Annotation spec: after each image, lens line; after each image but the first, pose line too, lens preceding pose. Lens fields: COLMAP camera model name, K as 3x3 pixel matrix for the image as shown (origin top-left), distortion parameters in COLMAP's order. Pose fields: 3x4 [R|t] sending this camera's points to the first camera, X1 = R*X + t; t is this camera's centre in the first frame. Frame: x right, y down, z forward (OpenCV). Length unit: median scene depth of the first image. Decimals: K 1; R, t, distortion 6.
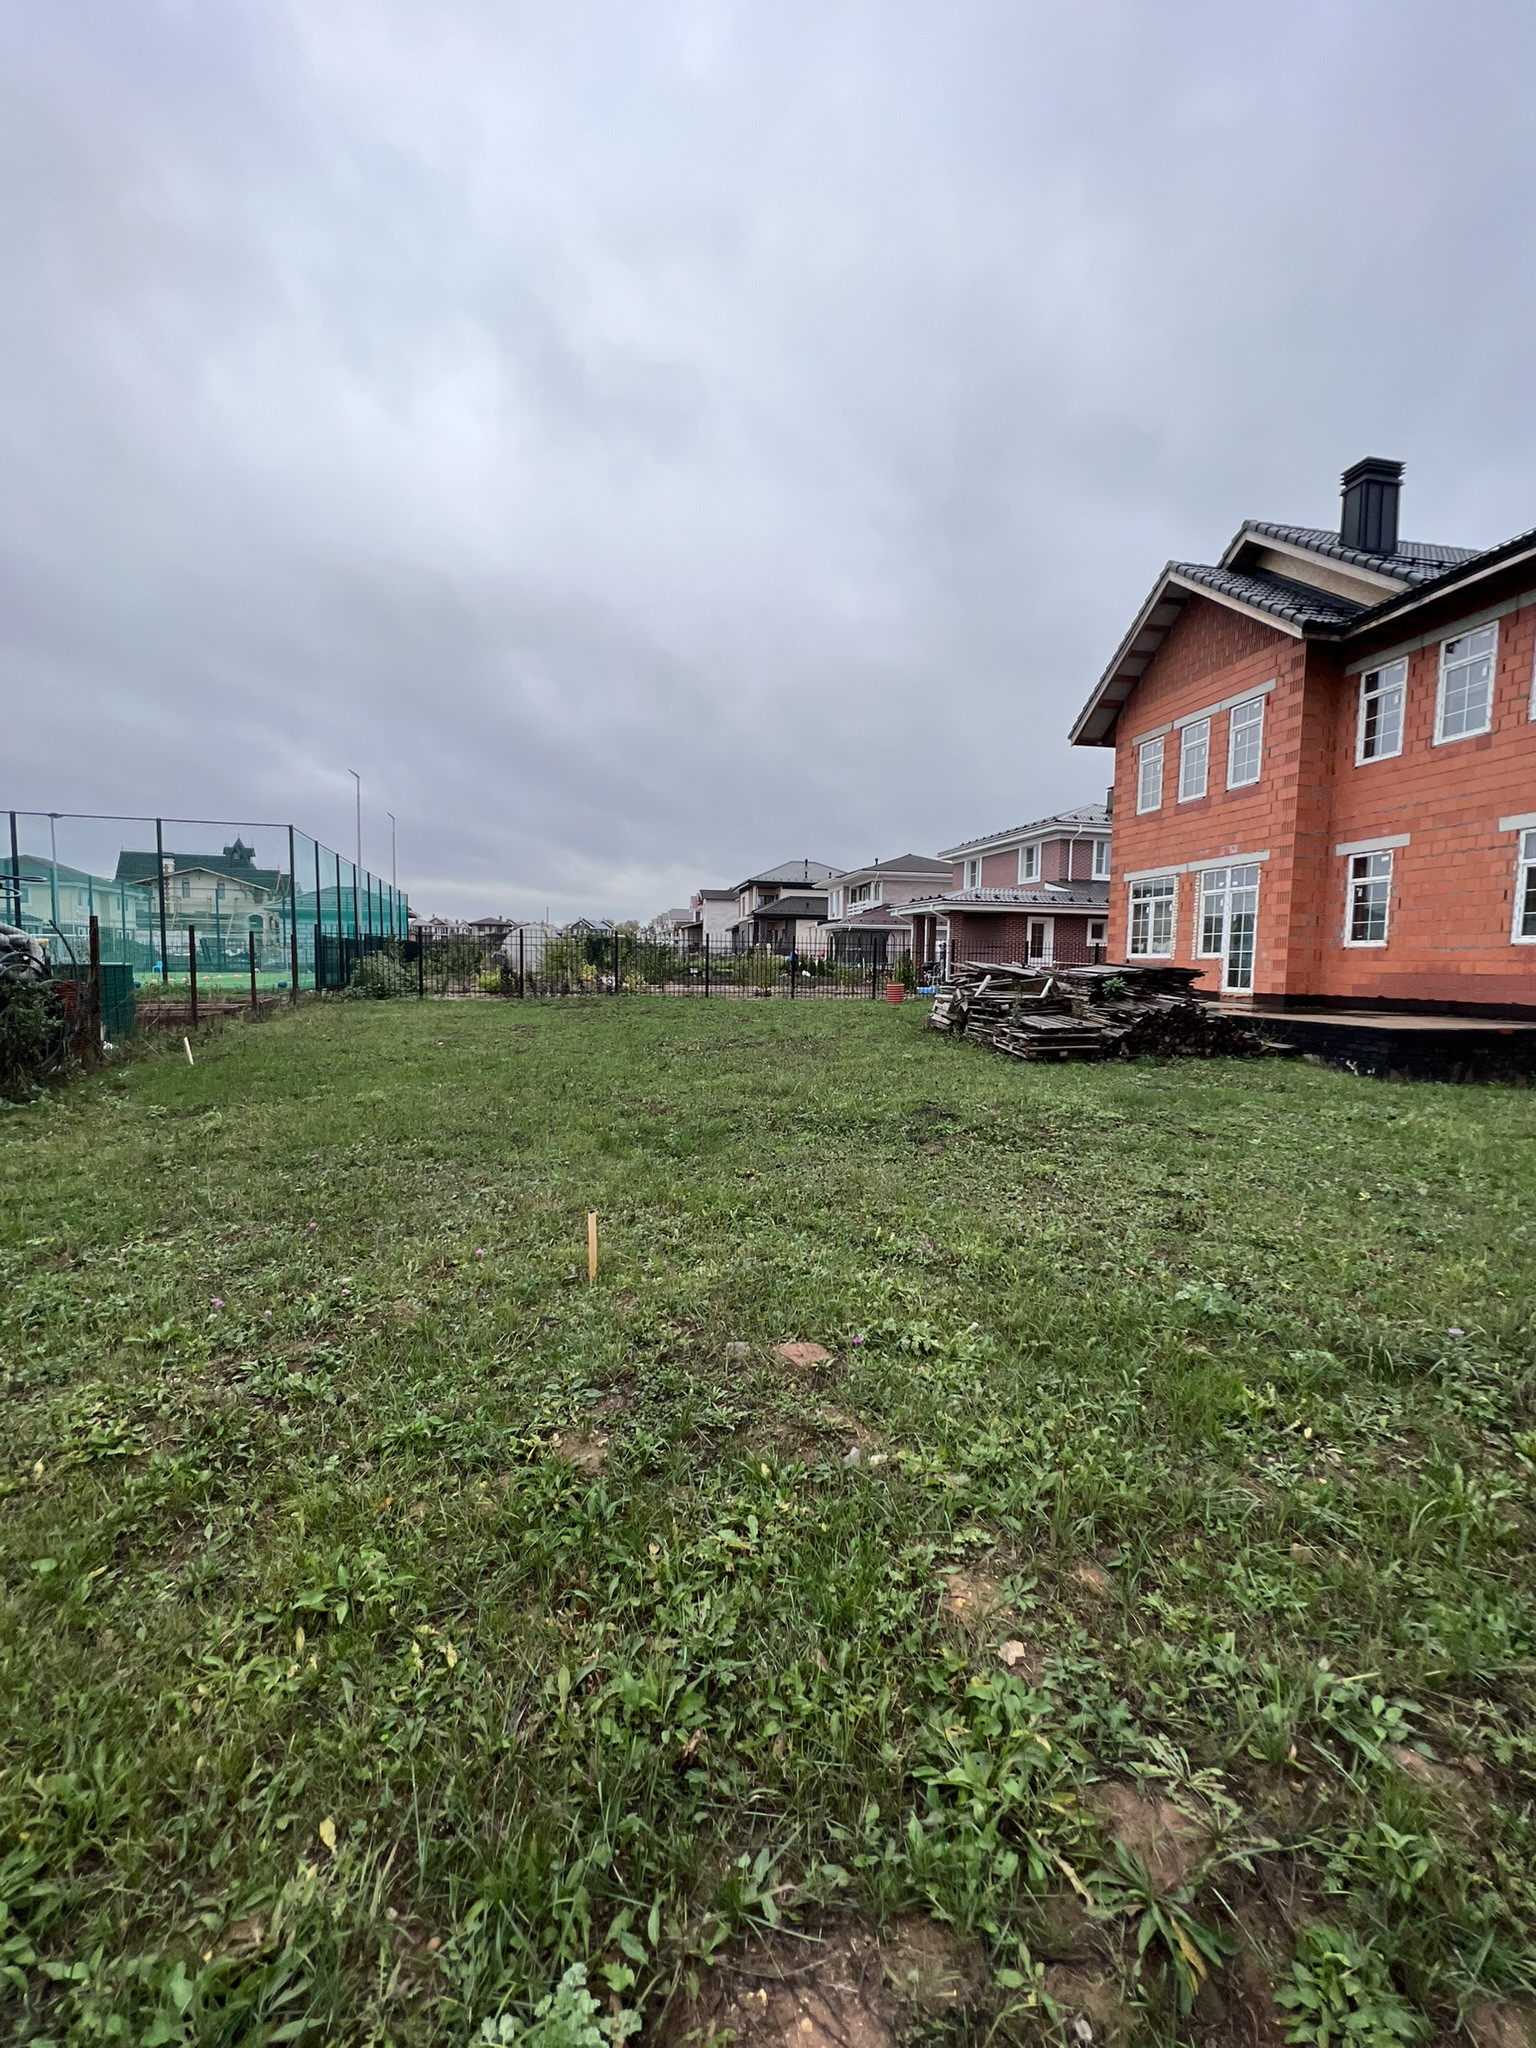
lens RADIAL K [[825.0, 0, 774.4], [0, 825.0, 1020.3], [0, 0, 1]] dist [0.000144, 0.000178]
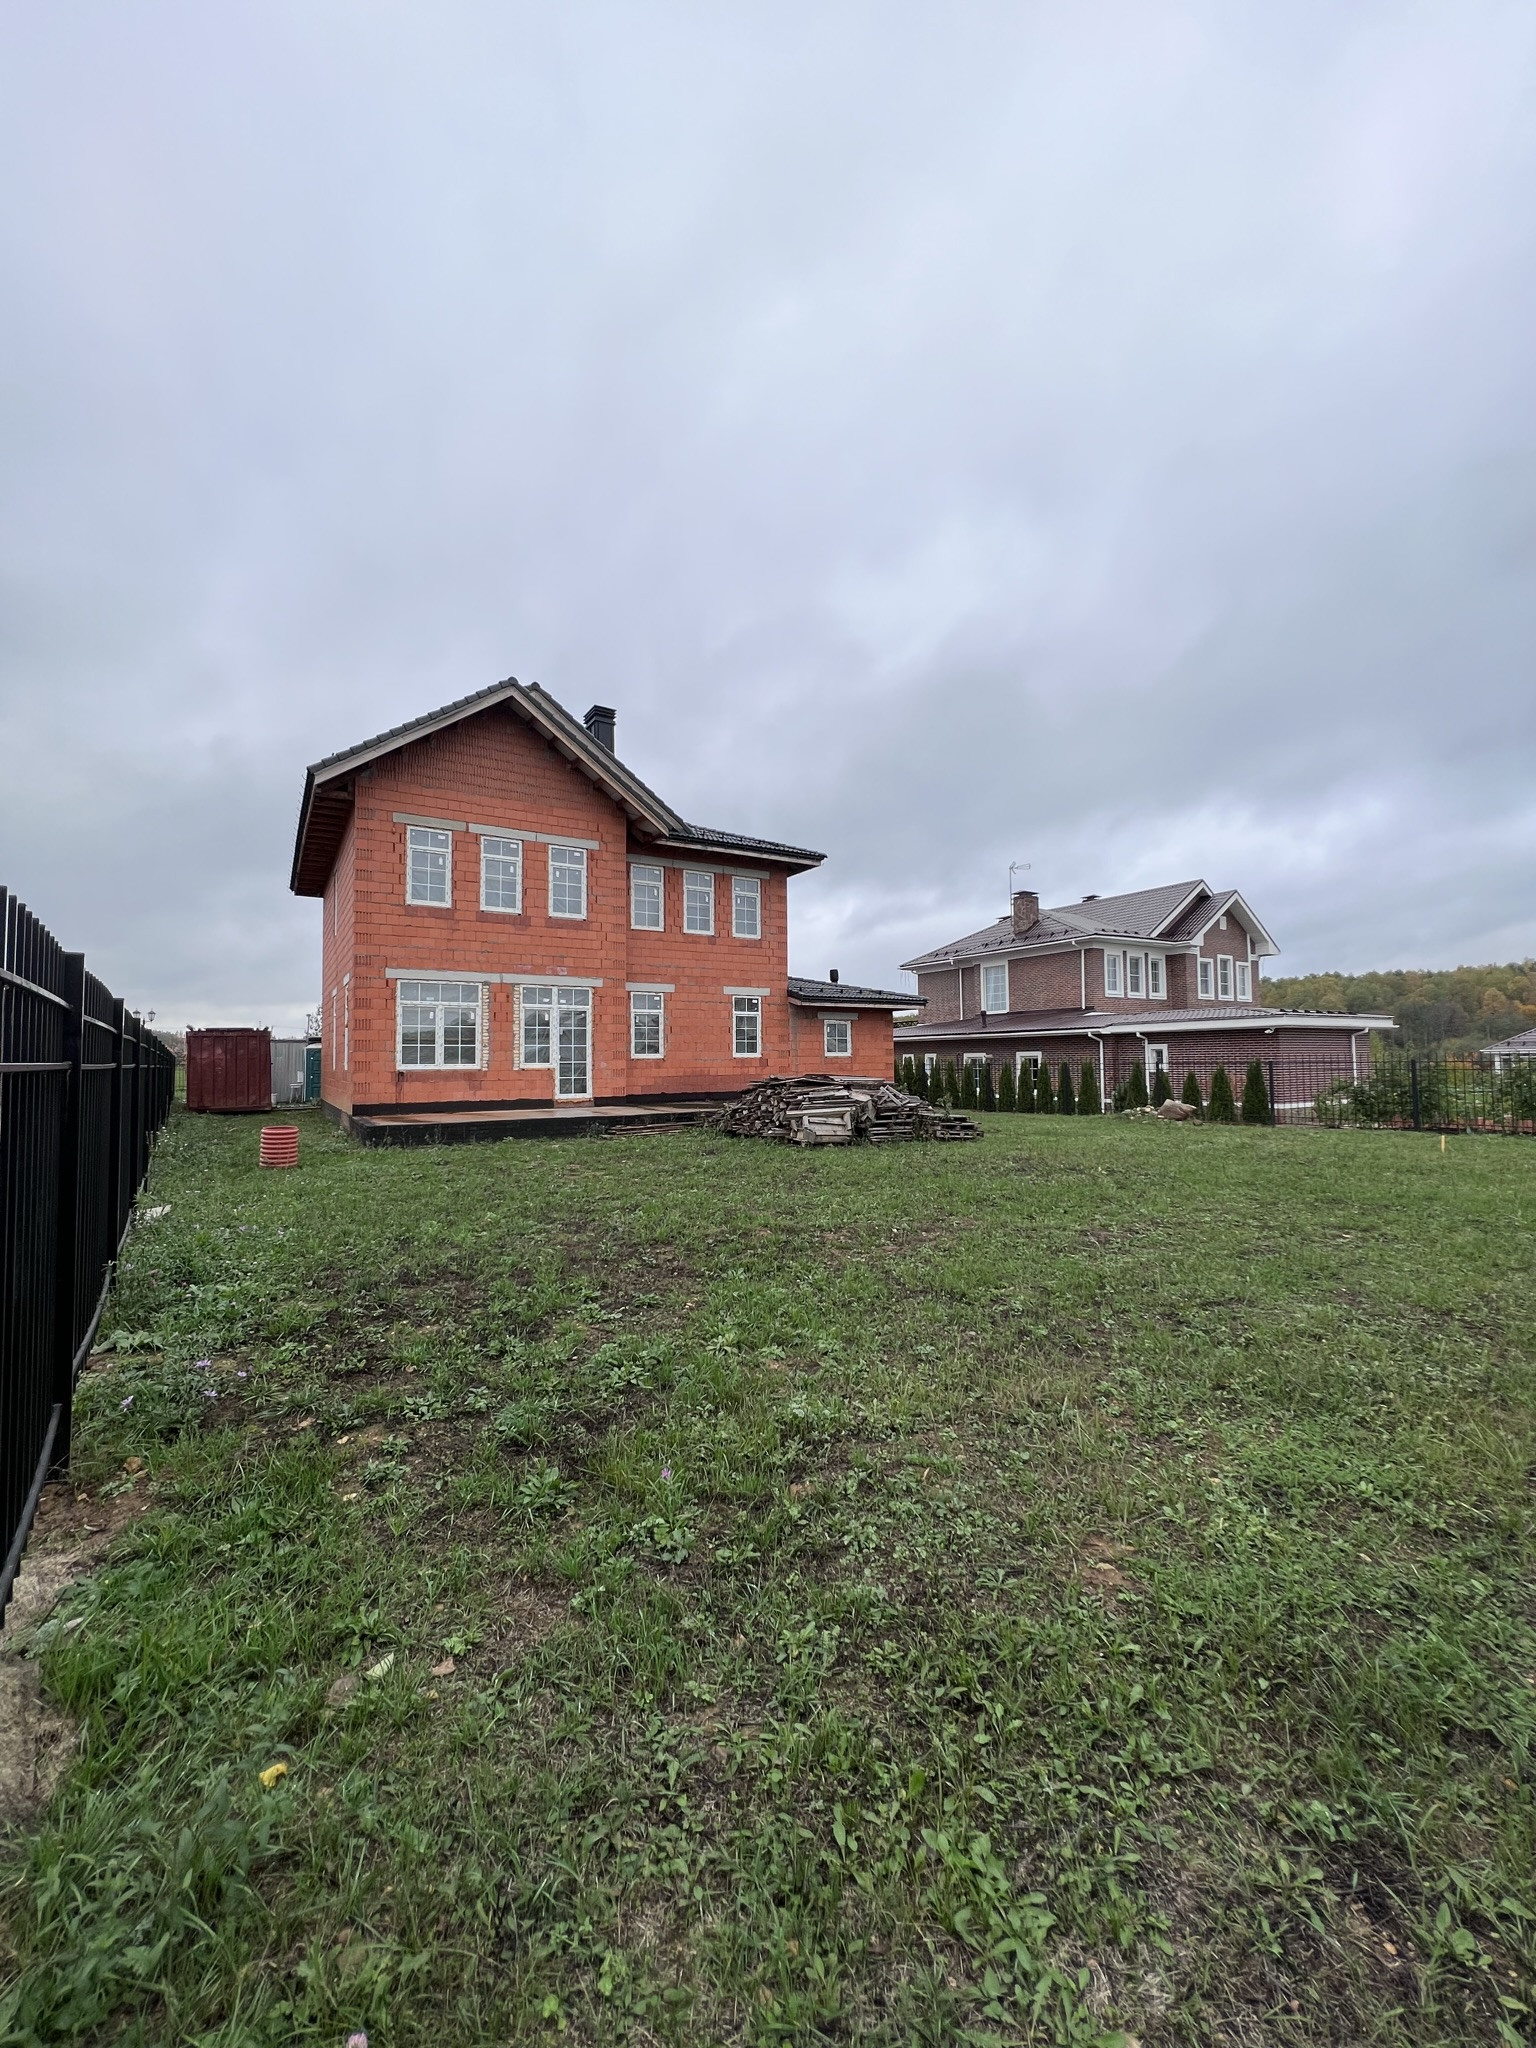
lens RADIAL K [[825.0, 0, 769.9], [0, 825.0, 1030.2], [0, 0, 1]] dist [0.000144, 0.000178]
pose [[-0.360734, 0.019234, 0.932470, -0.654484], [0.067382, 0.997712, 0.005488, -0.125436], [-0.930231, 0.064811, -0.361205, 1.264214]]
